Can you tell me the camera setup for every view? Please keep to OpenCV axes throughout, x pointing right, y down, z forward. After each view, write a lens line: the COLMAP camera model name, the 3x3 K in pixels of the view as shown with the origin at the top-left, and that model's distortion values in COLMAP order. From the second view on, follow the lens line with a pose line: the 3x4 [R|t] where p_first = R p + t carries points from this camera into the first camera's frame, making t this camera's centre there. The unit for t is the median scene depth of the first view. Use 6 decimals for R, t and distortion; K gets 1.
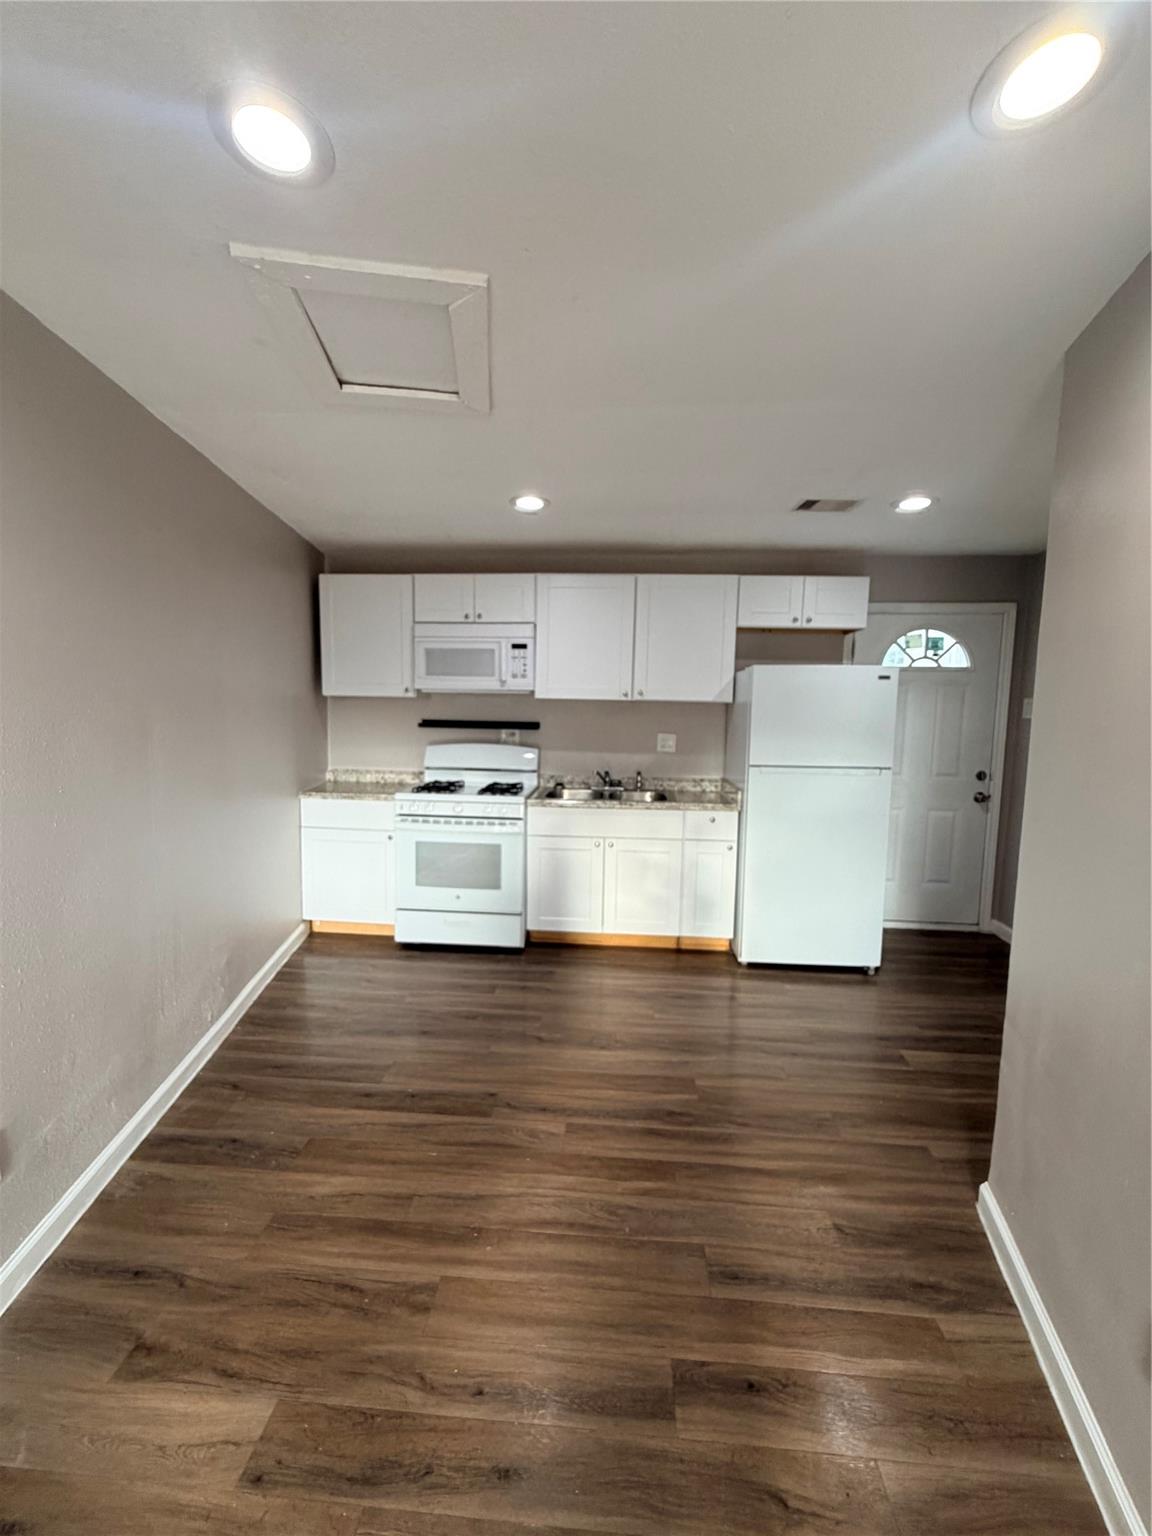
lens RADIAL K [[613.8, 0, 576.9], [0, 613.8, 766.1], [0, 0, 1]] dist [0.001600, -0.000494]
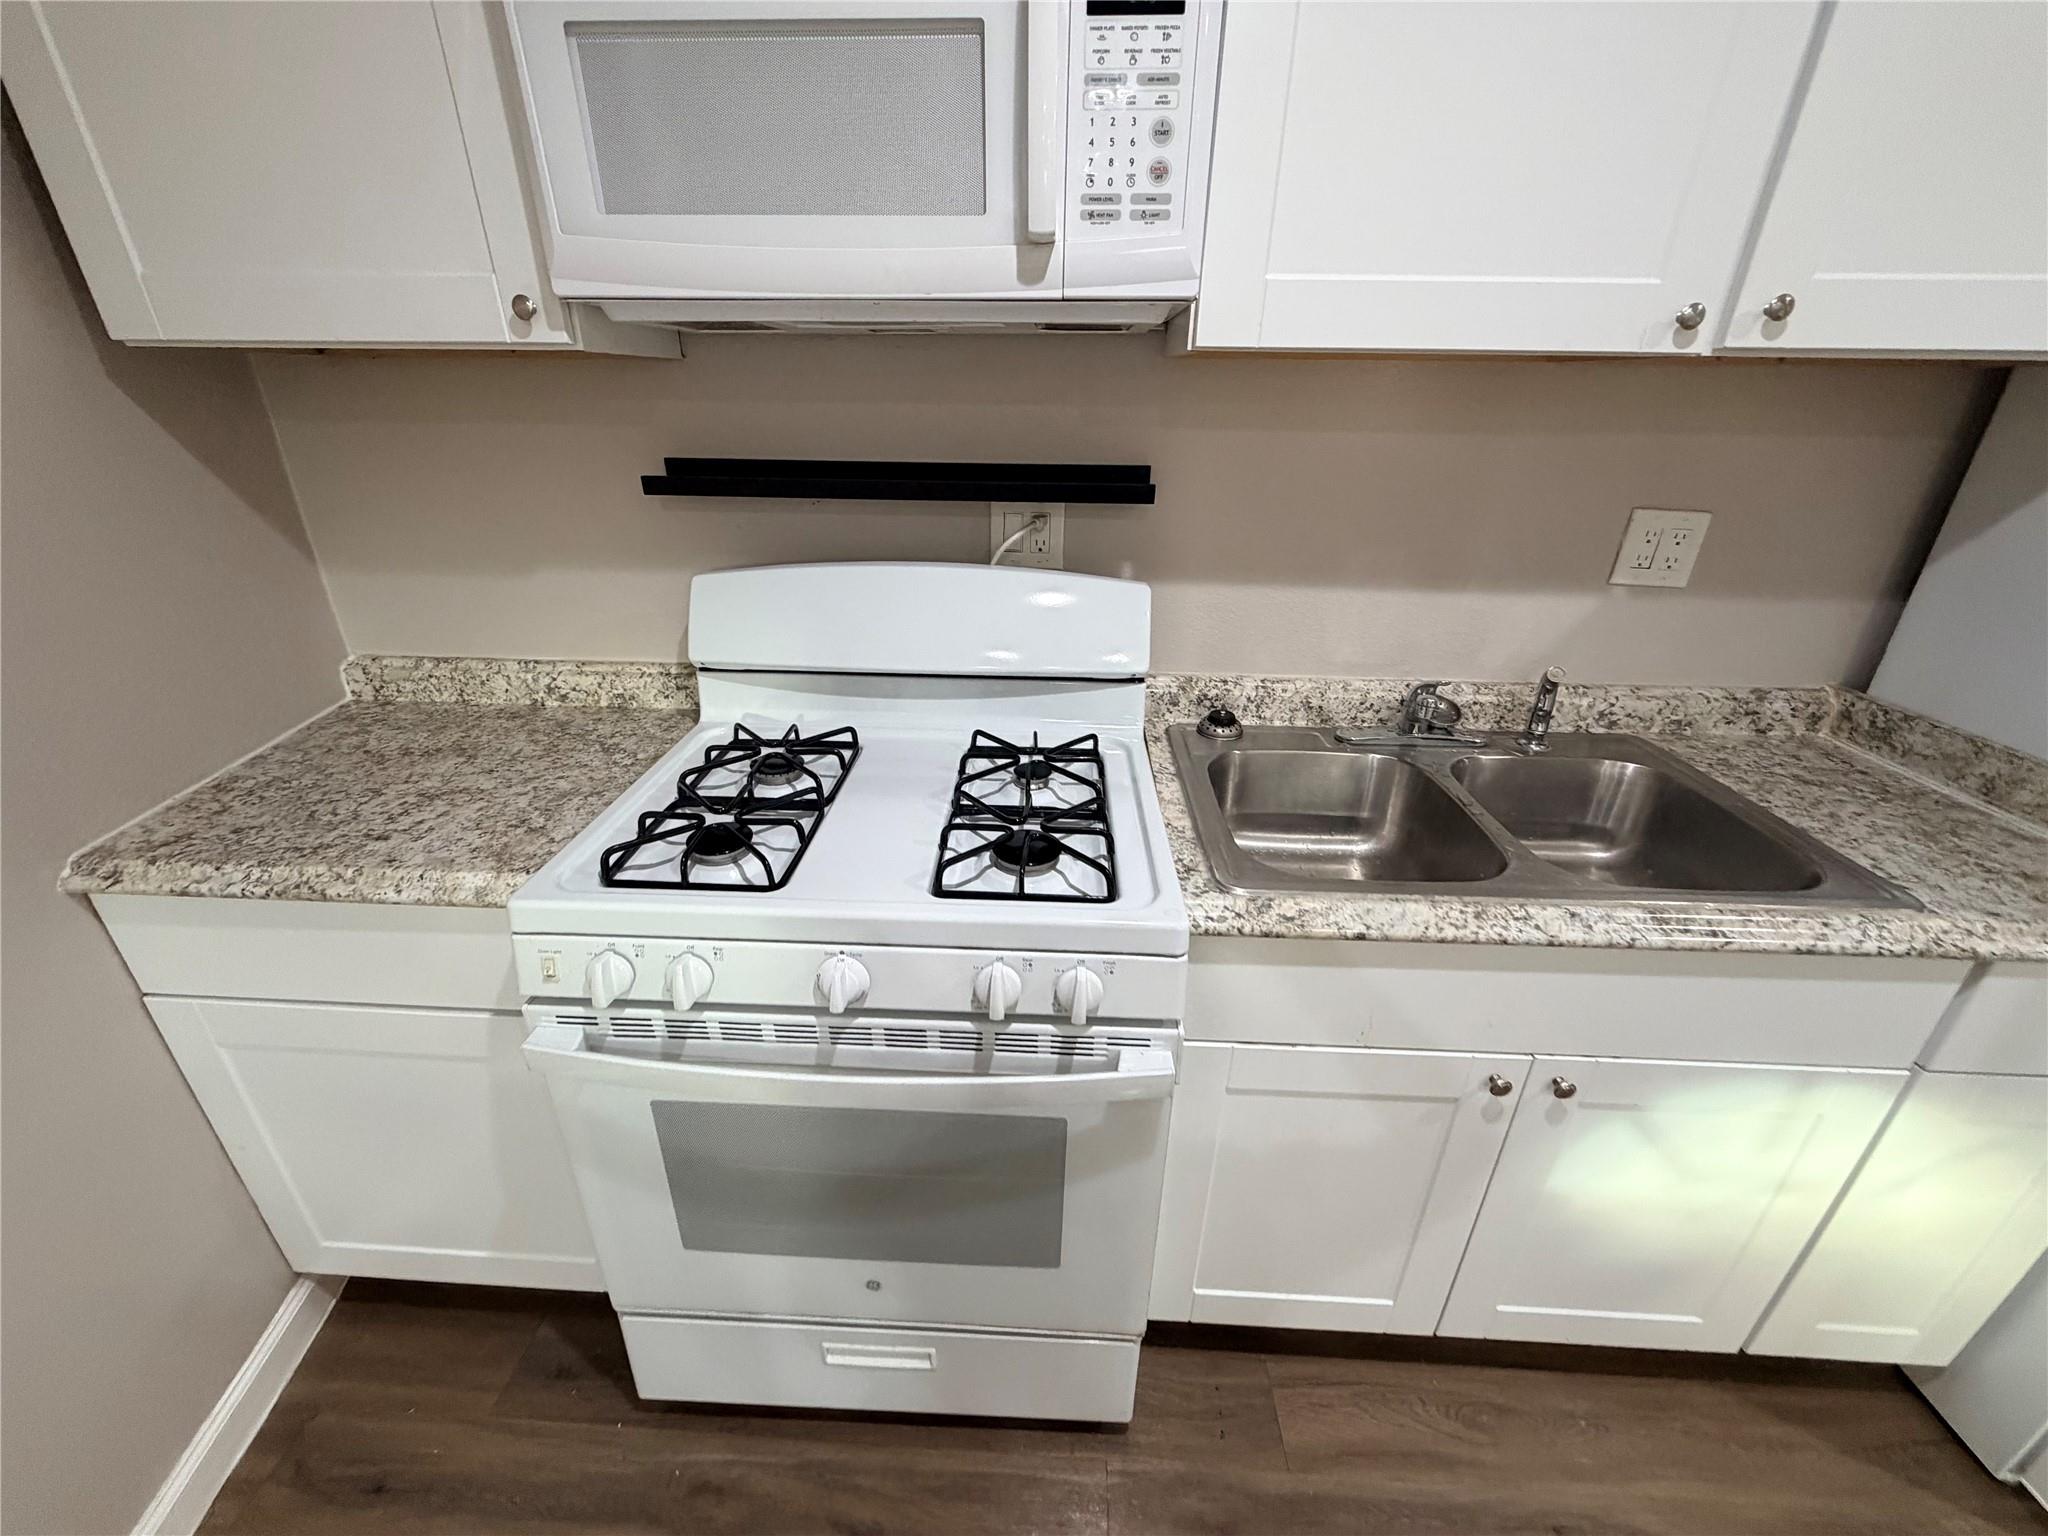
lens RADIAL K [[818.5, 0, 1022.8], [0, 818.5, 768.1], [0, 0, 1]] dist [0.001600, -0.000494]
pose [[0.999554, -0.019112, 0.022938, -0.132615], [0.010717, 0.946744, 0.321809, -0.069717], [-0.027867, -0.321420, 0.946527, 0.722690]]
